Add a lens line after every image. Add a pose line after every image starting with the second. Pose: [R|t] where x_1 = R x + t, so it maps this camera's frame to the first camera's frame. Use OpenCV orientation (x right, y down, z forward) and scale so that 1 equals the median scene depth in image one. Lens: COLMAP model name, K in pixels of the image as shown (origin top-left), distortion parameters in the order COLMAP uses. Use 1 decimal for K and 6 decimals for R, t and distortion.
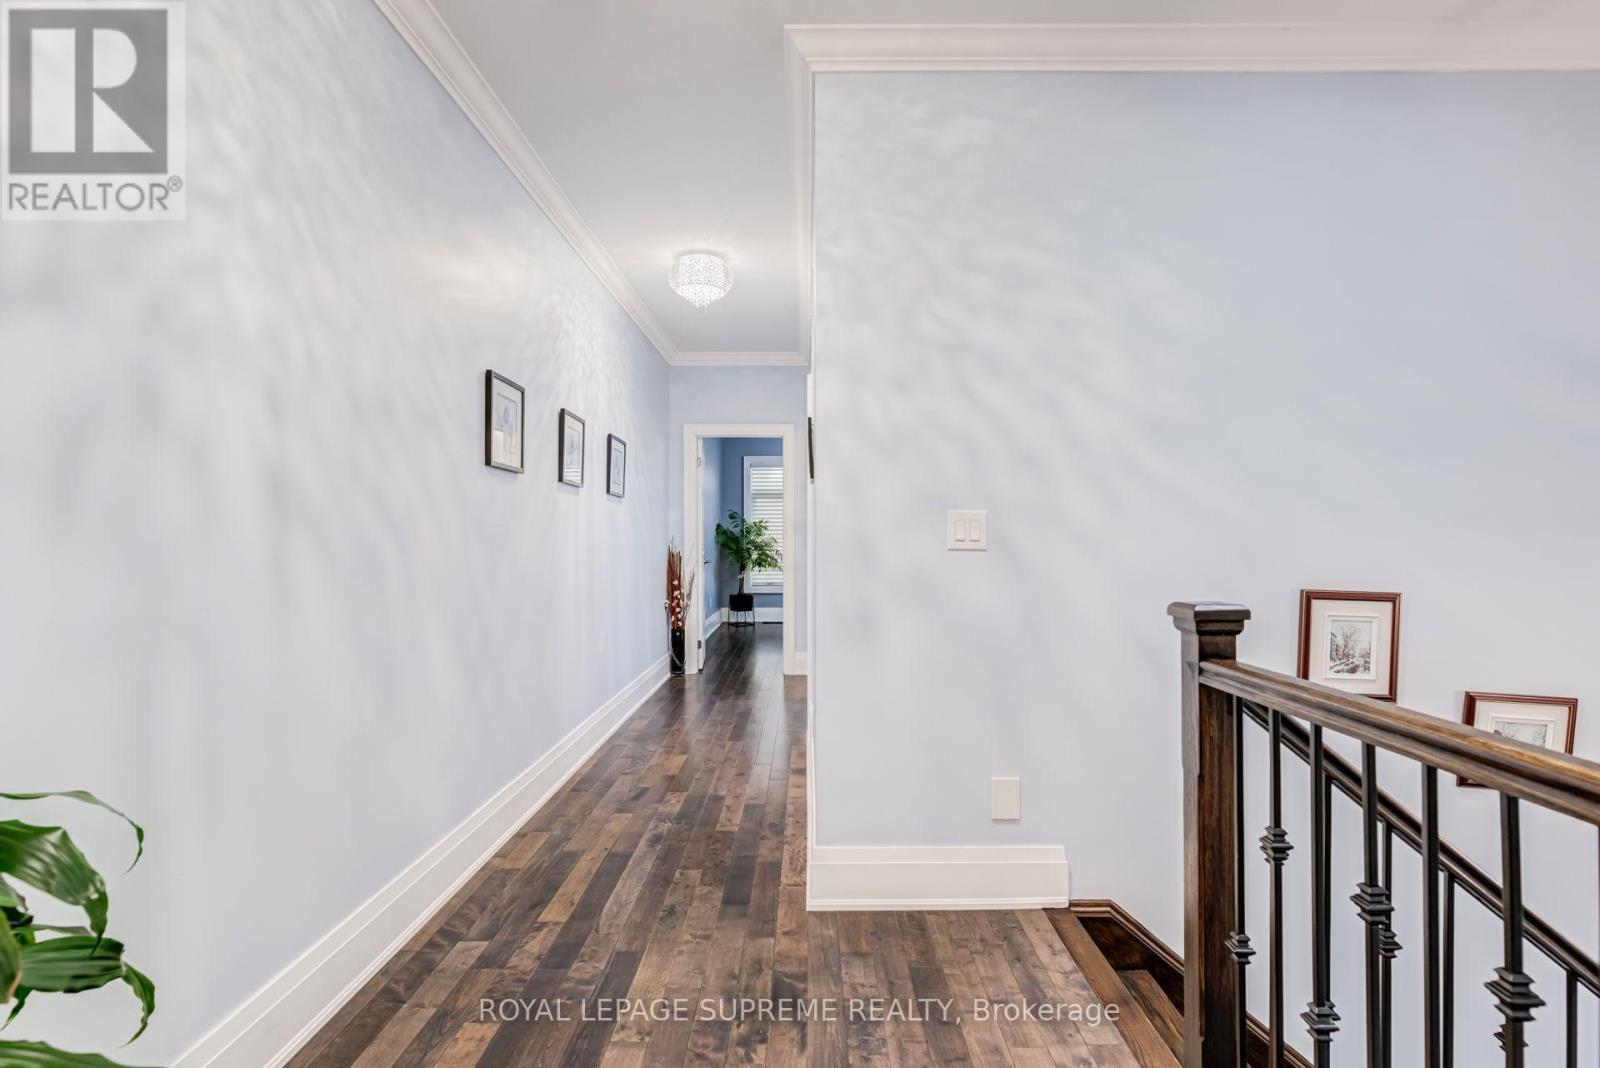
lens RADIAL K [[786.2, 0, 802.5], [0, 786.2, 535.7], [0, 0, 1]] dist [0.002697, 0.000167]
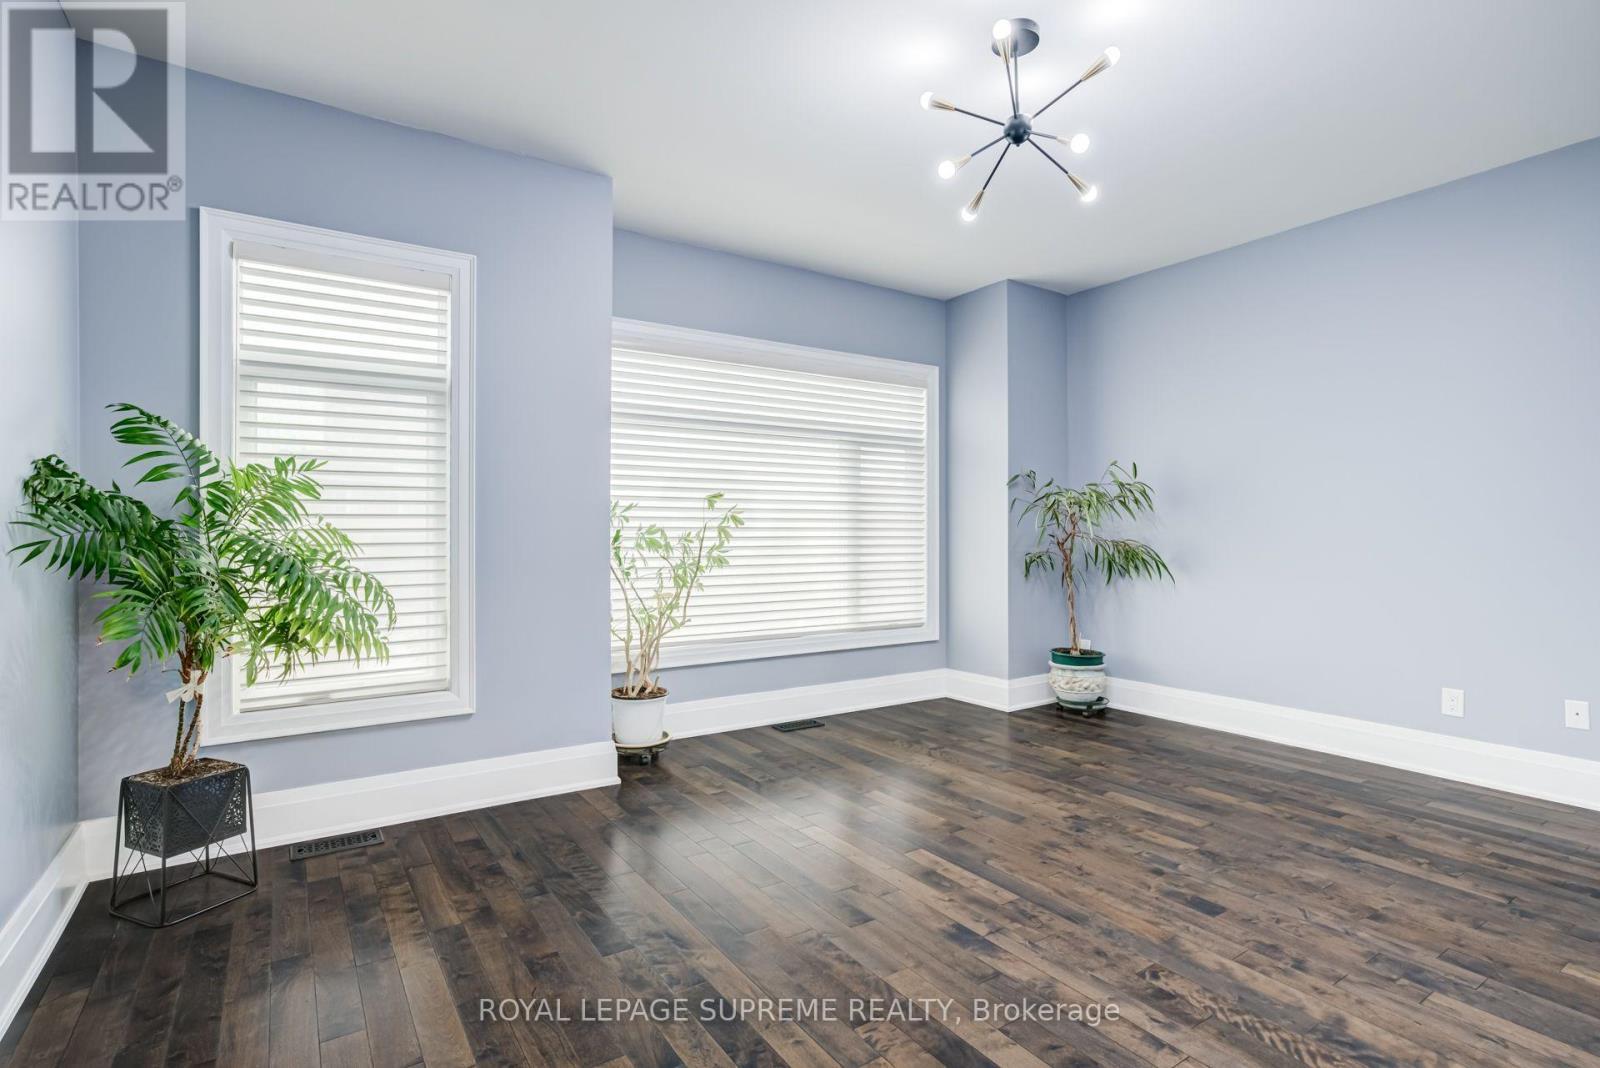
lens RADIAL K [[786.2, 0, 800.6], [0, 786.2, 531.9], [0, 0, 1]] dist [0.002697, 0.000167]
pose [[0.827849, -0.001623, 0.560949, -0.058520], [0.000605, 0.999998, 0.001999, 0.003580], [-0.560951, -0.001315, 0.827848, 0.707974]]
